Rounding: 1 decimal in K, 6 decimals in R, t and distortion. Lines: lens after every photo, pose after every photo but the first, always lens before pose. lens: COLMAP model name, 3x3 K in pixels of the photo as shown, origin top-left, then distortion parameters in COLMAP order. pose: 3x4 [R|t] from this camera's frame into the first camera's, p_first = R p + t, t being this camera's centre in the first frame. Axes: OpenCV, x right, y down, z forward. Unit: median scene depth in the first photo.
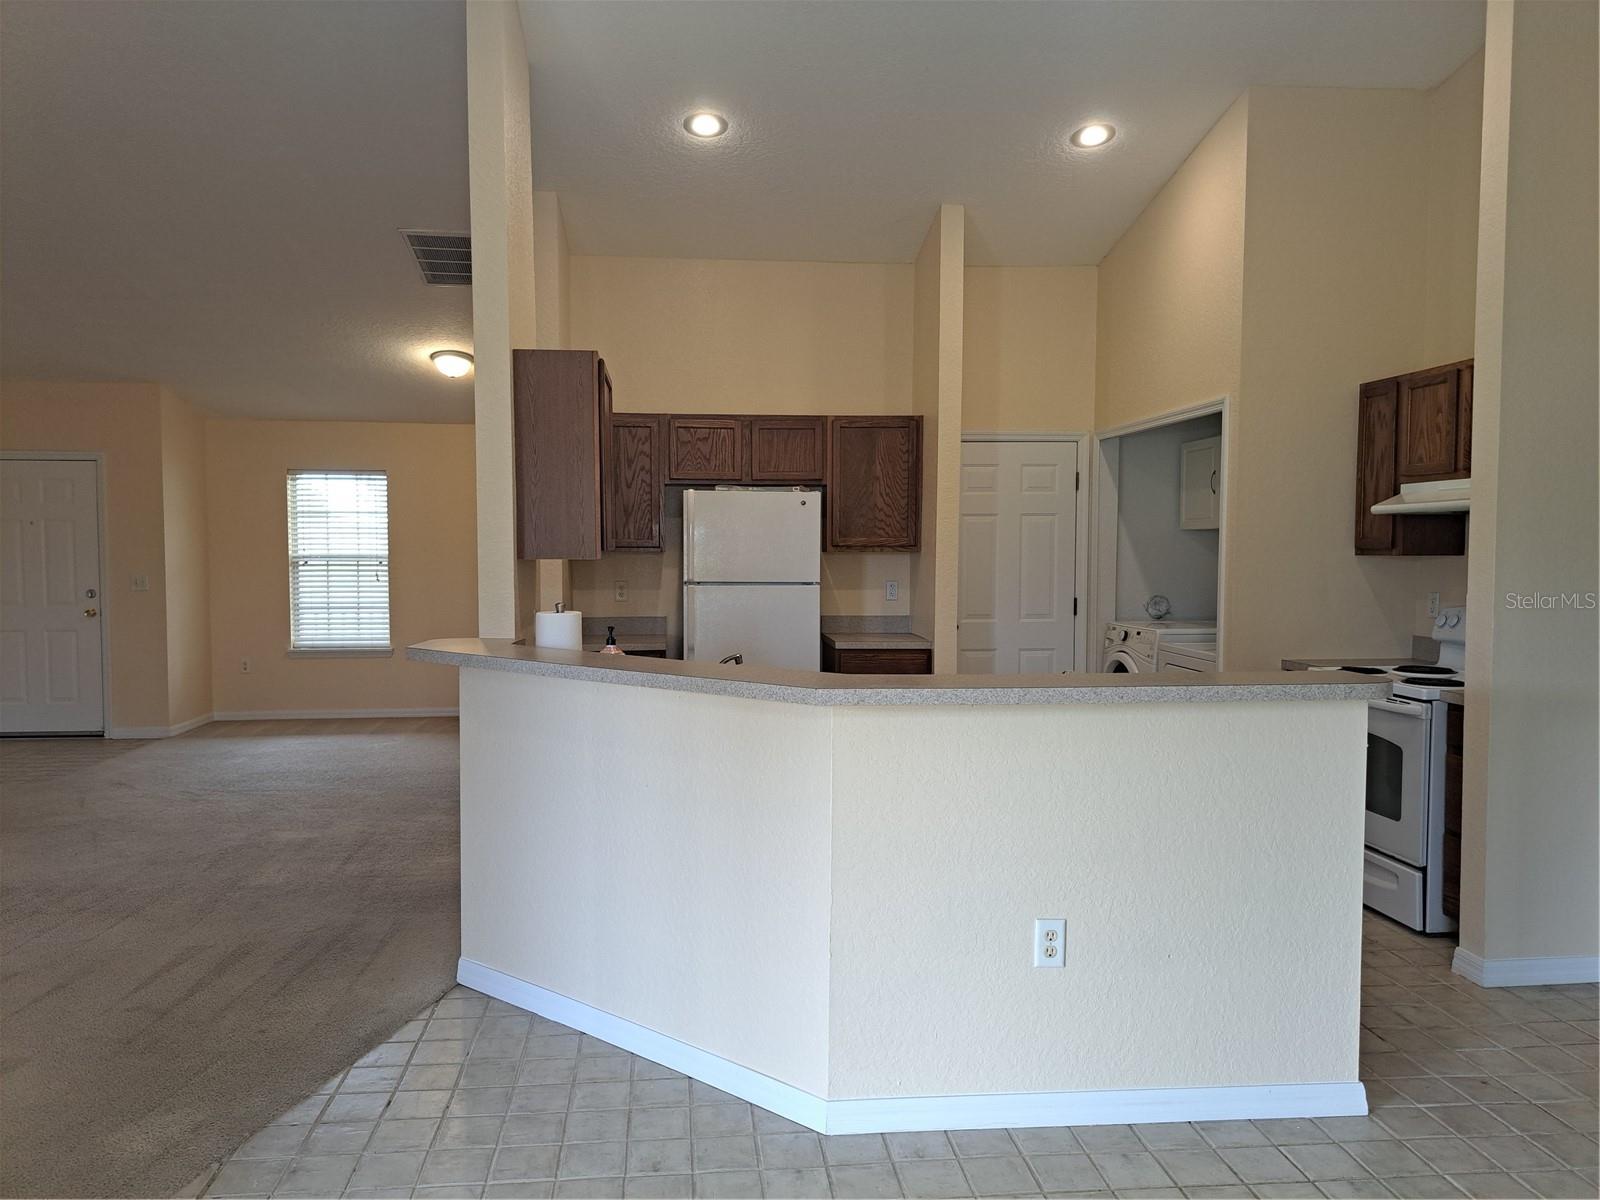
lens RADIAL K [[1139.3, 0, 797.2], [0, 1139.3, 619.8], [0, 0, 1]] dist [0.090292, -0.086465]
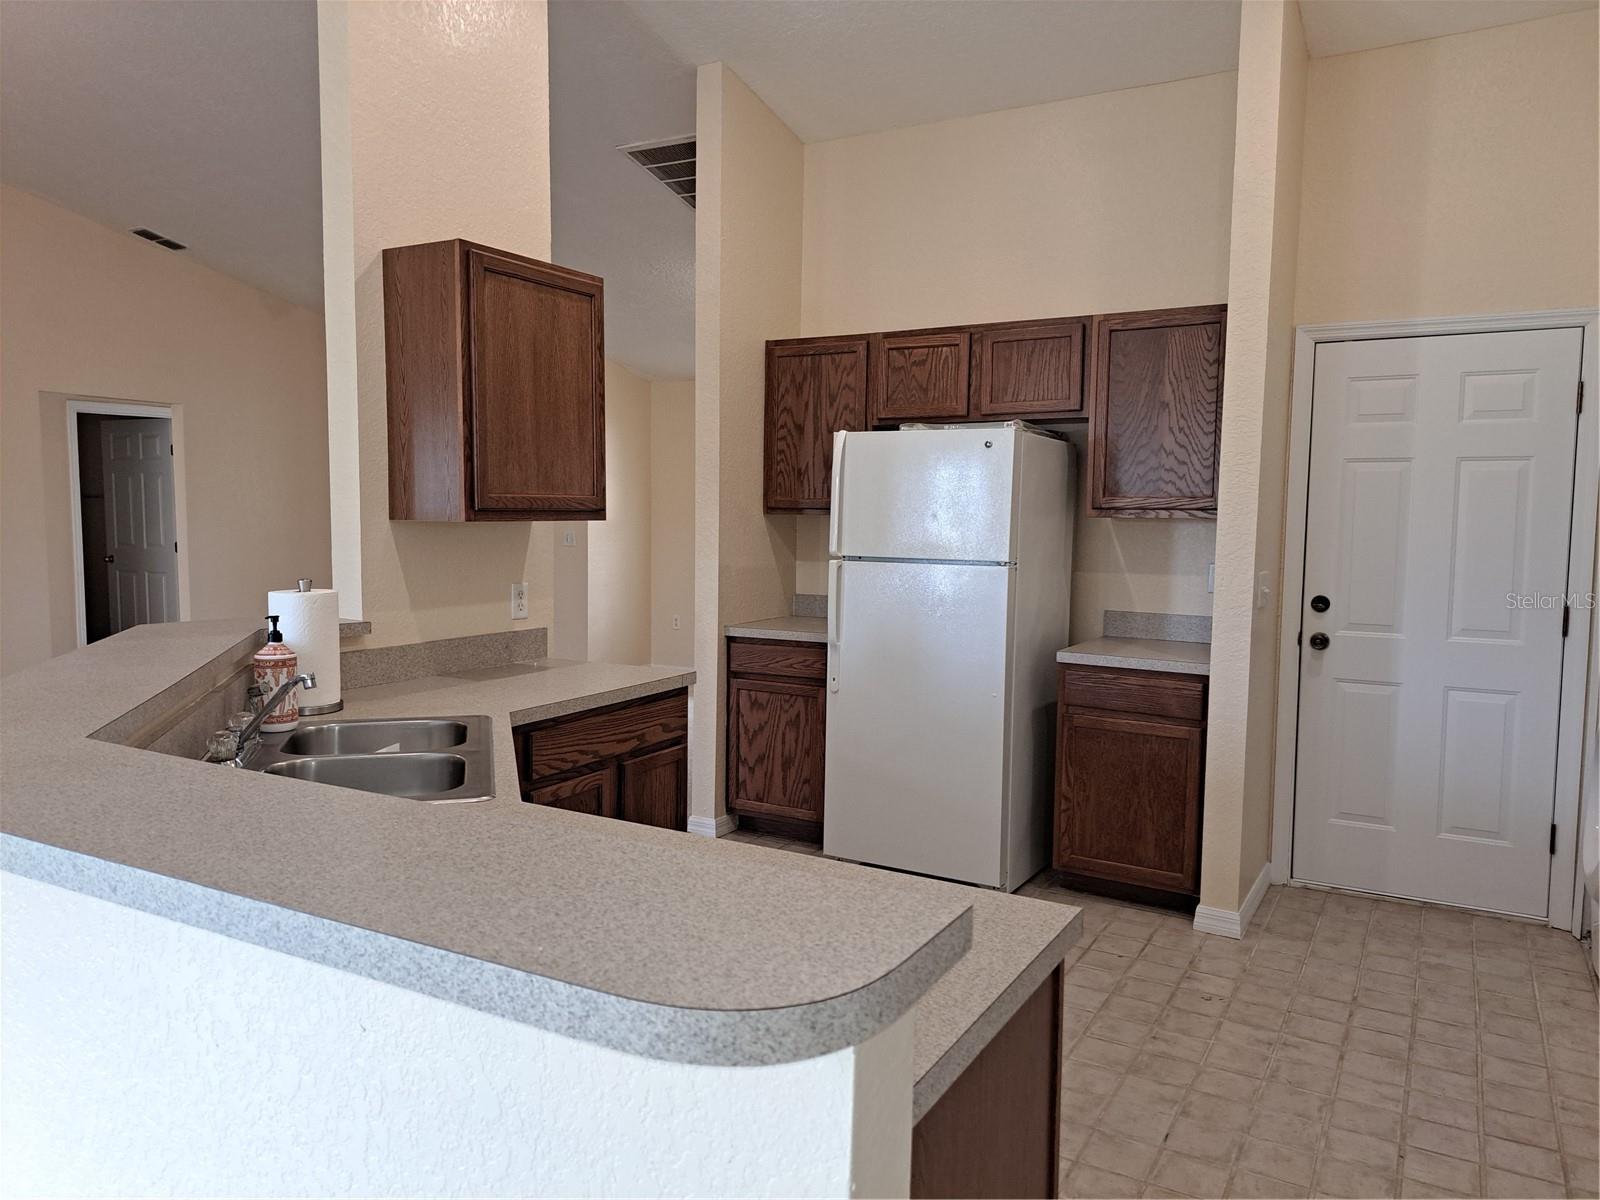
lens RADIAL K [[1152.3, 0, 800.0], [0, 1152.3, 600.0], [0, 0, 1]] dist [-0.056856, -0.000667]
pose [[0.790726, 0.052526, -0.609913, 0.315825], [-0.043244, 0.998616, 0.029938, -0.024422], [0.610642, 0.002703, 0.791903, 0.367650]]
